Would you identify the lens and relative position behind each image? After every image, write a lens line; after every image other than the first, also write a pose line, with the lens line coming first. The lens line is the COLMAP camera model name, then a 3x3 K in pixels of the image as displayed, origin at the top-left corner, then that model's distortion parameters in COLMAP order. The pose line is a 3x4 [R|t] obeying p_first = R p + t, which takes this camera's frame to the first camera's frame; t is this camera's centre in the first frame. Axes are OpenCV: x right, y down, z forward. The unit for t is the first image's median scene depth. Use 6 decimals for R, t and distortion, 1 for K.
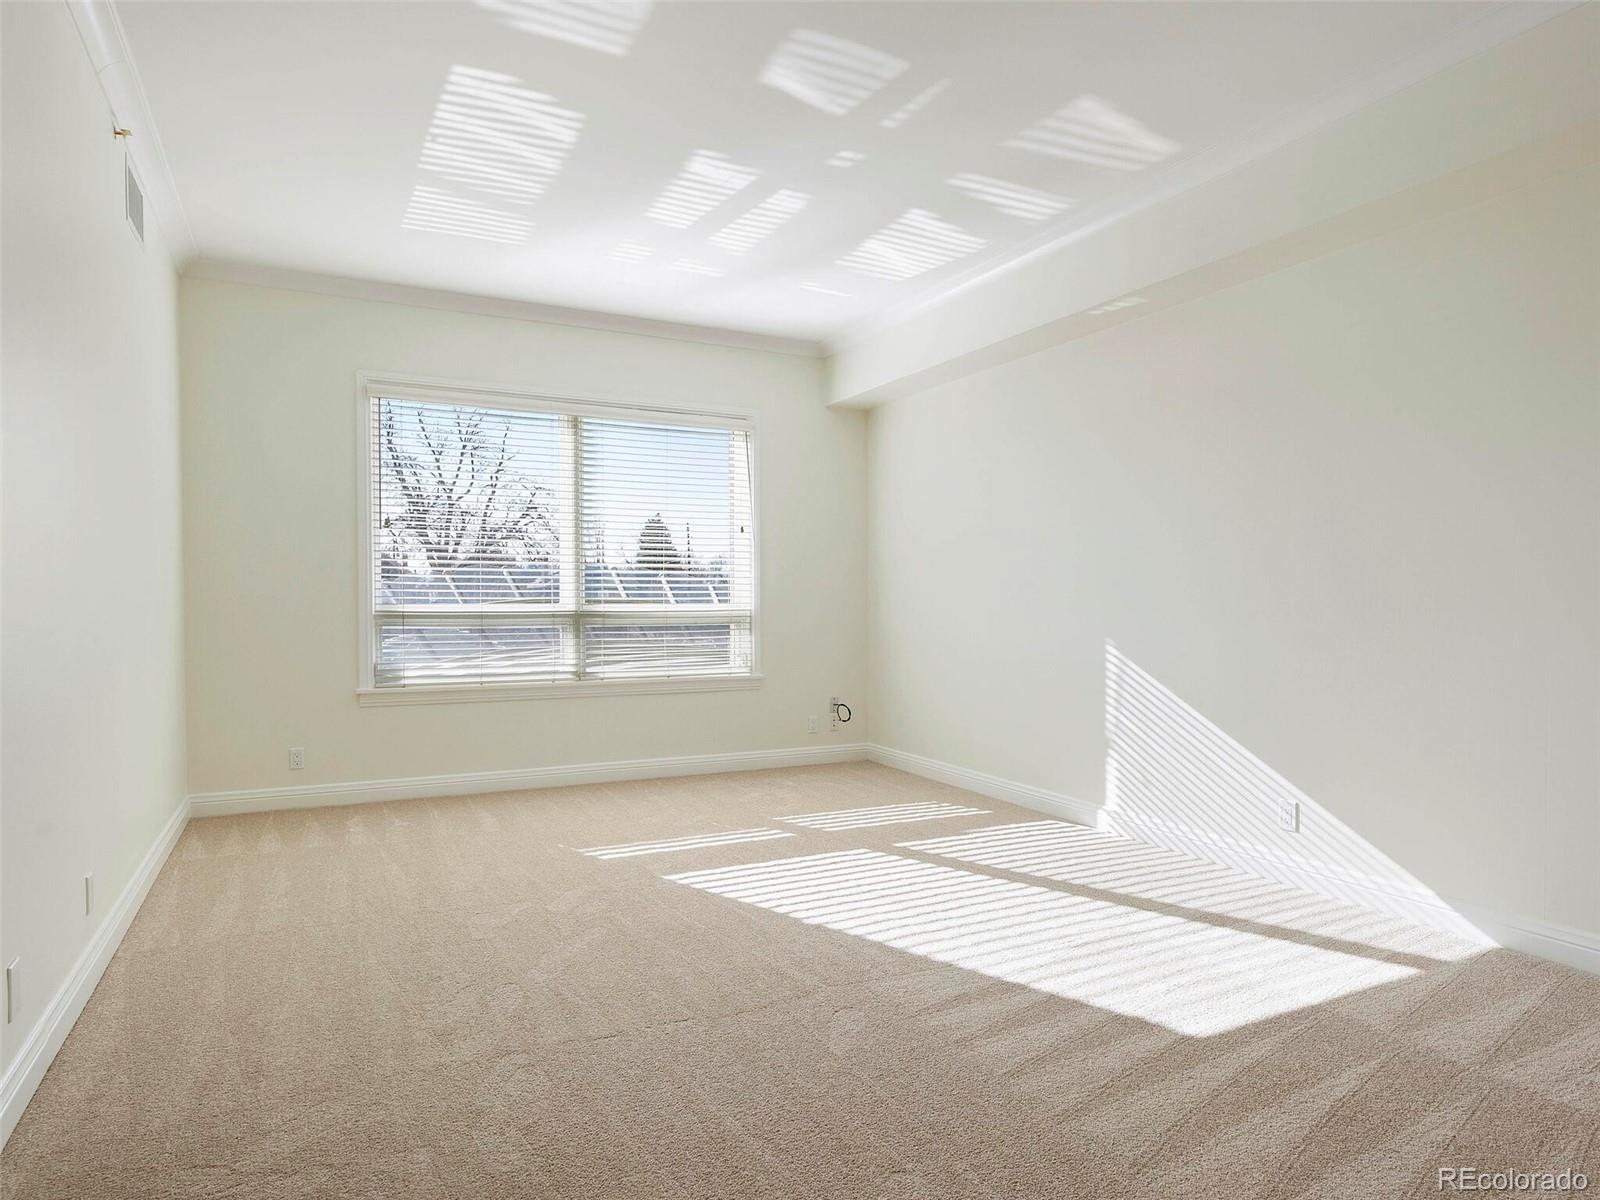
lens RADIAL K [[862.1, 0, 797.0], [0, 862.1, 608.0], [0, 0, 1]] dist [-0.001281, 0.000136]
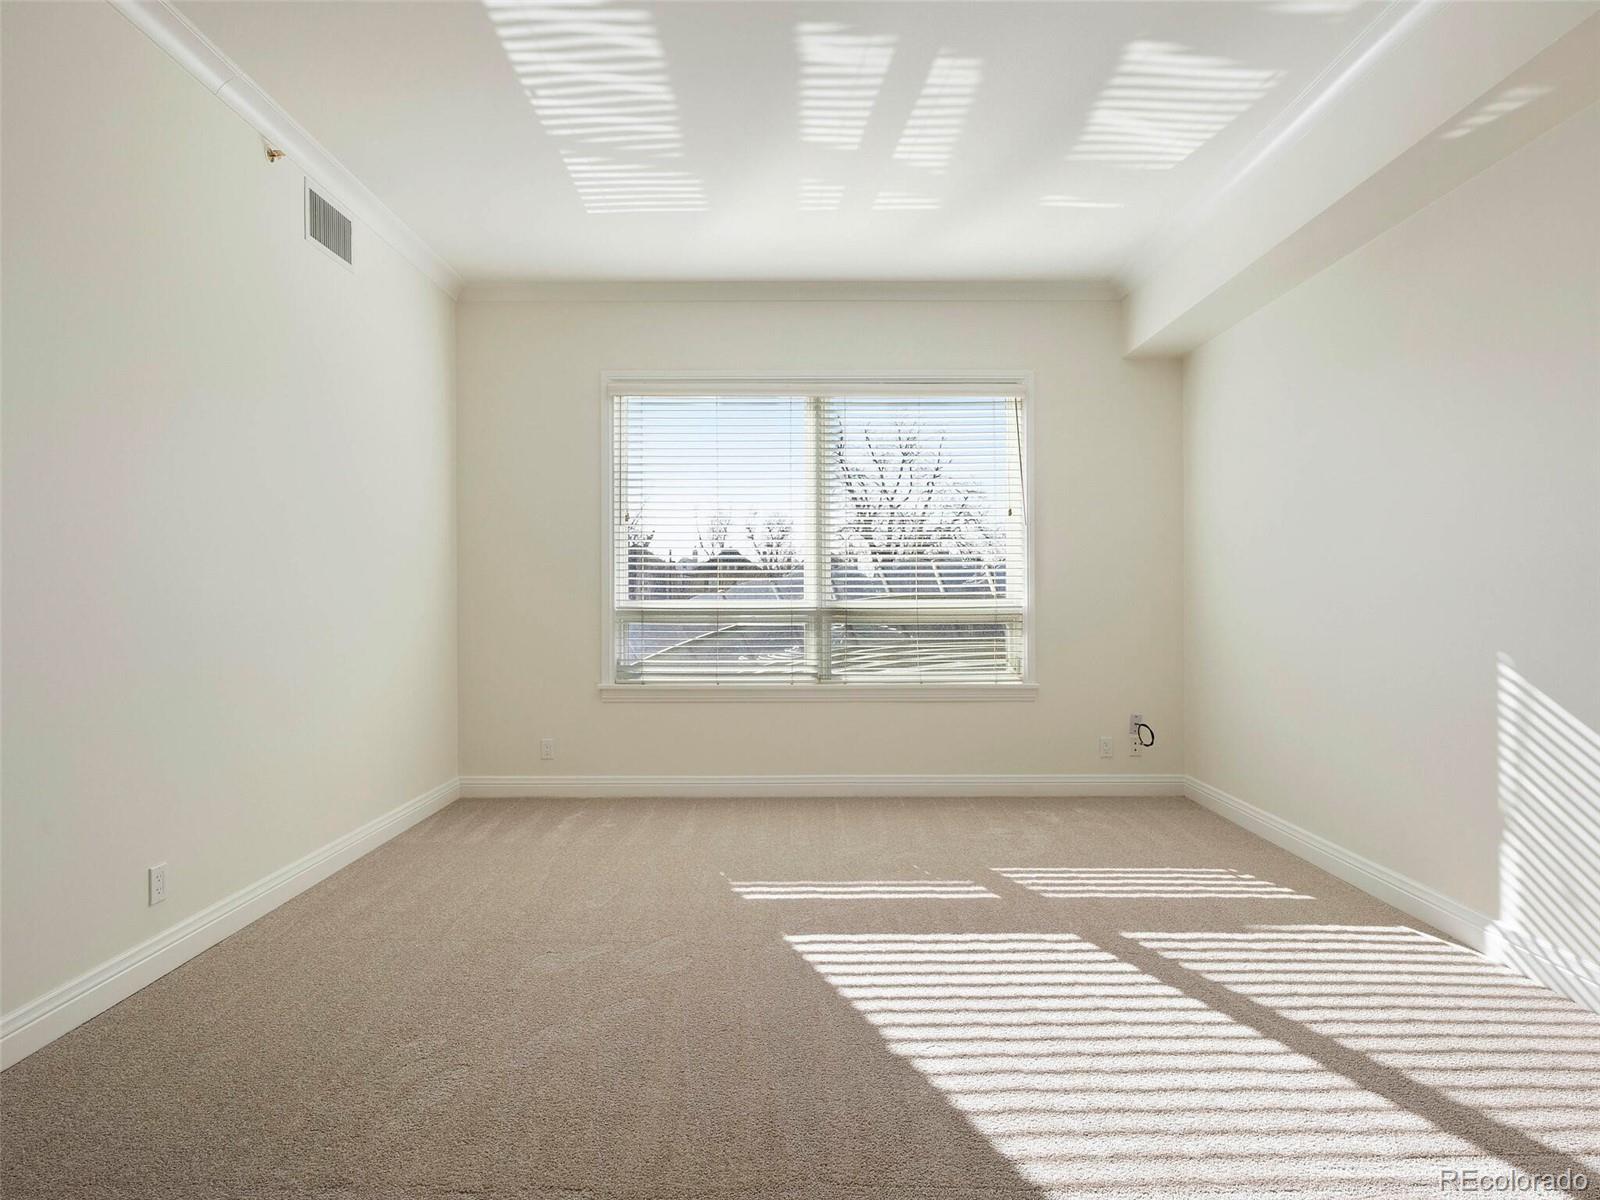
lens RADIAL K [[862.1, 0, 798.5], [0, 862.1, 596.8], [0, 0, 1]] dist [-0.002886, -0.000792]
pose [[0.905774, -0.003450, -0.423747, 0.145011], [-0.000509, 0.999957, -0.009229, 0.000370], [0.423761, 0.008575, 0.905734, 0.194195]]
